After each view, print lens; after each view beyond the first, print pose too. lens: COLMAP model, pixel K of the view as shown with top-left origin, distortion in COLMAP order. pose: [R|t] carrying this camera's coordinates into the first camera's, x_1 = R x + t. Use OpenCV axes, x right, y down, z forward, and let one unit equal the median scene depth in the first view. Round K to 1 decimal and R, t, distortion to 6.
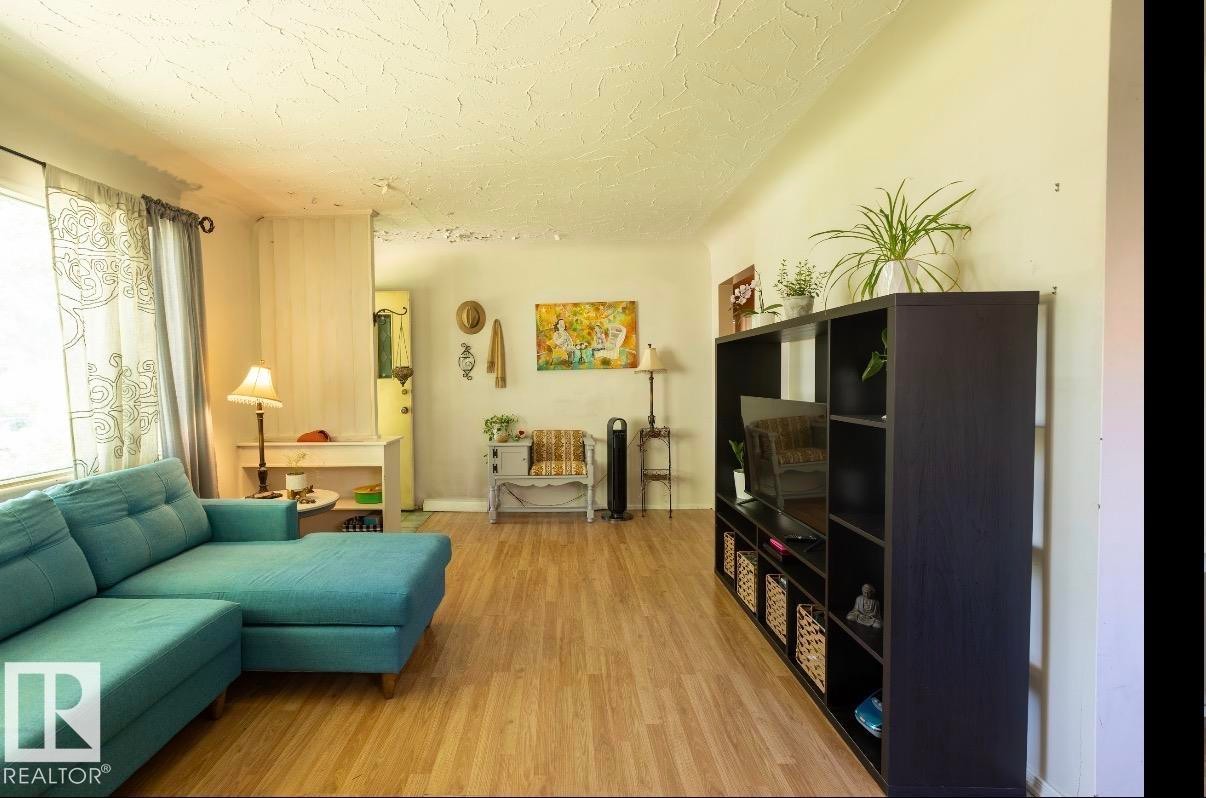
lens RADIAL K [[542.4, 0, 539.8], [0, 542.4, 395.6], [0, 0, 1]] dist [0.000747, 0.001074]
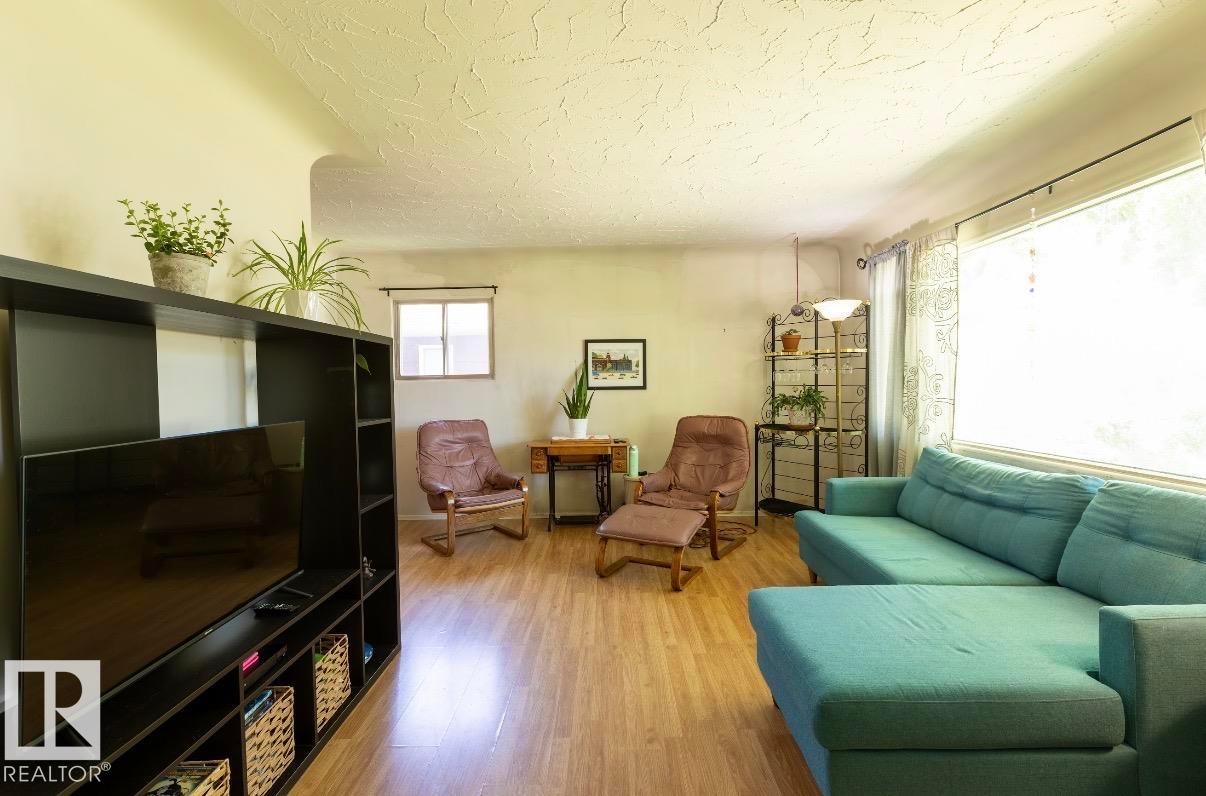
lens RADIAL K [[542.4, 0, 601.6], [0, 542.4, 397.0], [0, 0, 1]] dist [0.000747, 0.001074]
pose [[-0.999095, 0.028123, -0.031915, 0.025623], [0.026123, 0.997769, 0.061435, -0.031126], [0.033572, 0.060545, -0.997601, 0.886658]]
